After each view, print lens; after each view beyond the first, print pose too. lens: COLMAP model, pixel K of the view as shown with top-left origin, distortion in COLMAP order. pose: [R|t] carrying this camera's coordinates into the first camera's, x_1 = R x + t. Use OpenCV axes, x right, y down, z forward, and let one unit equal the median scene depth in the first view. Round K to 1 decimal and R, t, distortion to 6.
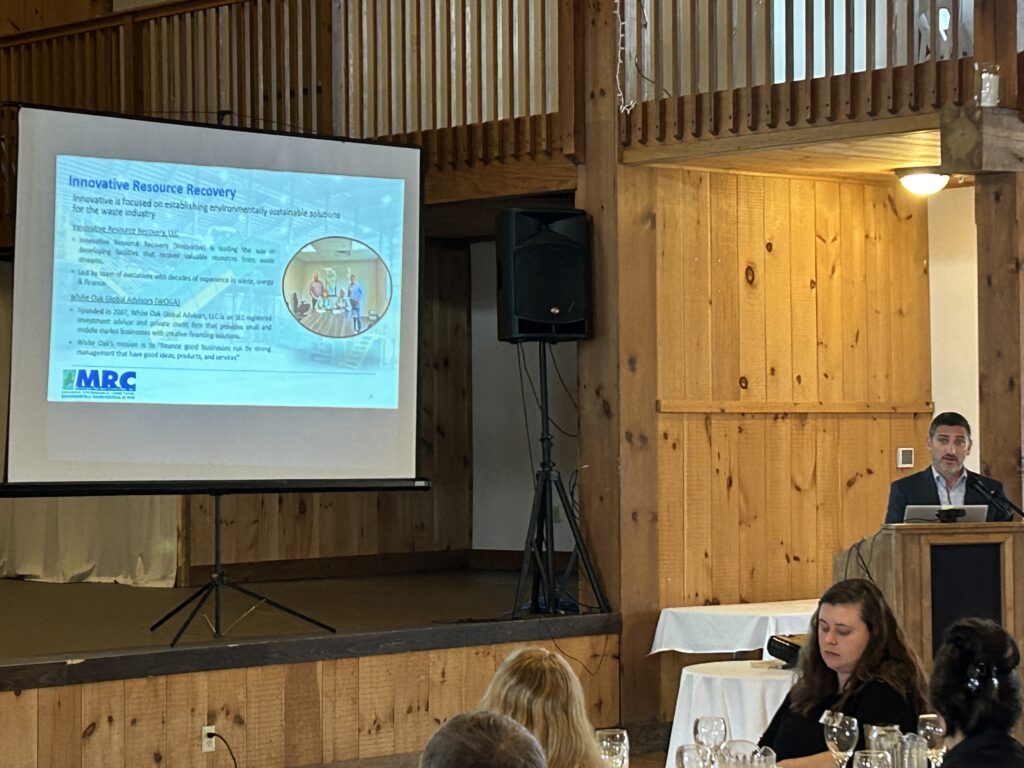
lens RADIAL K [[2588.1, 0, 532.1], [0, 2588.1, 378.8], [0, 0, 1]] dist [0.200667, -0.354625]
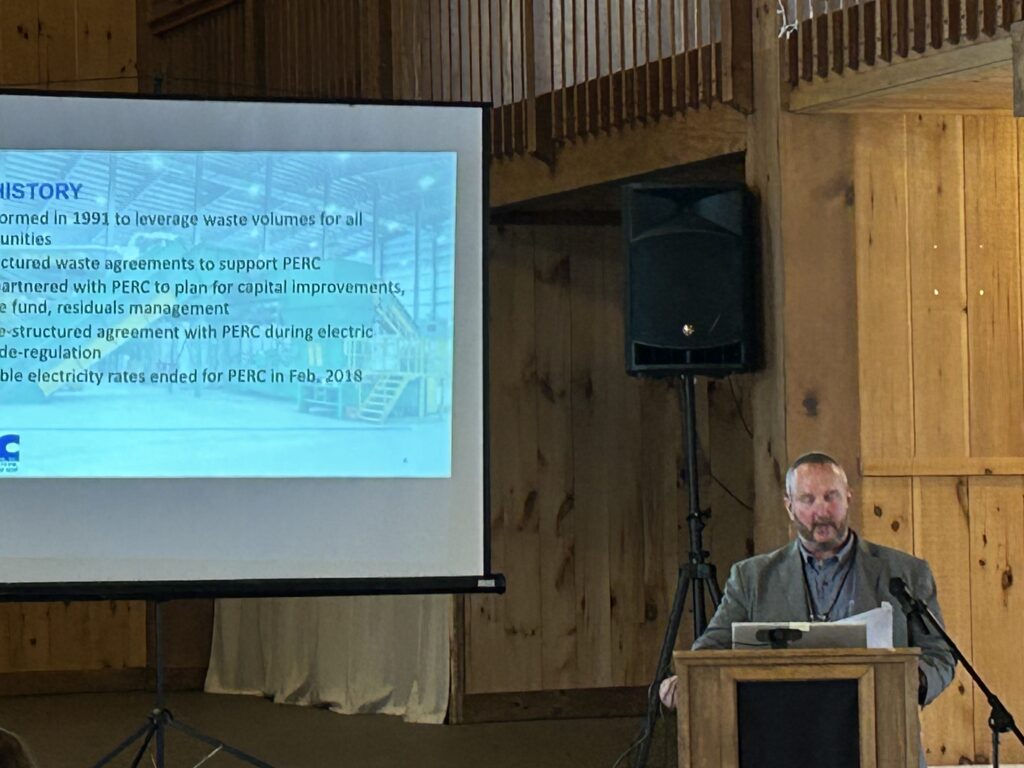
lens RADIAL K [[3922.1, 0, 509.9], [0, 3922.1, 329.4], [0, 0, 1]] dist [0.185719, 1.216521]
pose [[0.917297, -0.026689, -0.397309, 0.376706], [0.020048, 0.999581, -0.020859, -0.005826], [0.397699, 0.011168, 0.917448, 0.025078]]
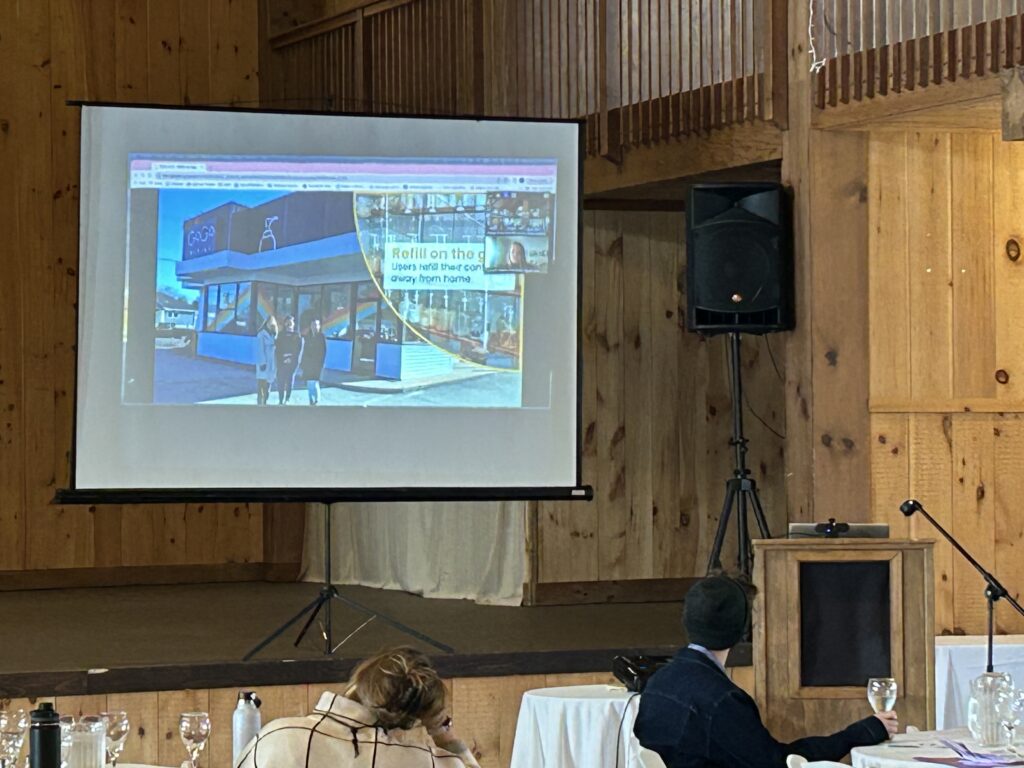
lens RADIAL K [[3481.9, 0, 515.6], [0, 3481.9, 364.2], [0, 0, 1]] dist [0.164653, 1.986422]
pose [[0.921559, -0.008758, -0.388139, 0.399179], [0.010537, 0.999941, 0.002455, -0.007488], [0.388094, -0.006352, 0.921598, -0.128596]]
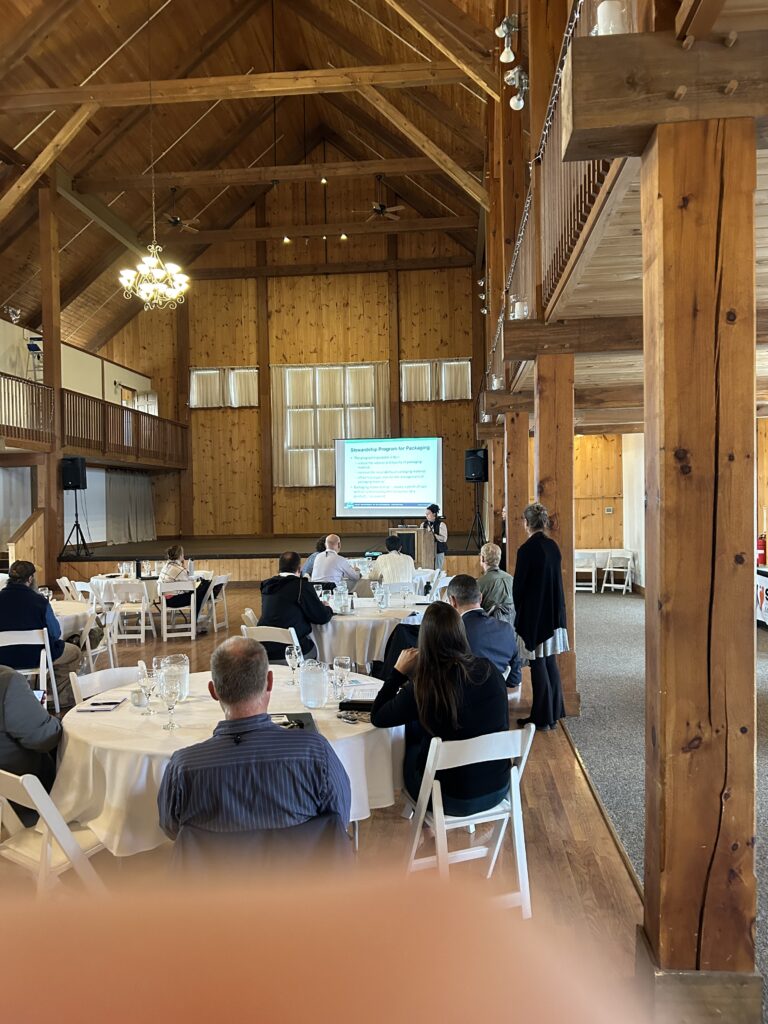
lens RADIAL K [[764.0, 0, 378.5], [0, 764.0, 515.2], [0, 0, 1]] dist [0.086284, -0.128319]
pose [[0.643572, 0.005698, -0.765364, 0.818900], [0.029997, 0.999016, 0.032661, -0.006763], [0.764798, -0.043978, 0.642768, 0.116660]]
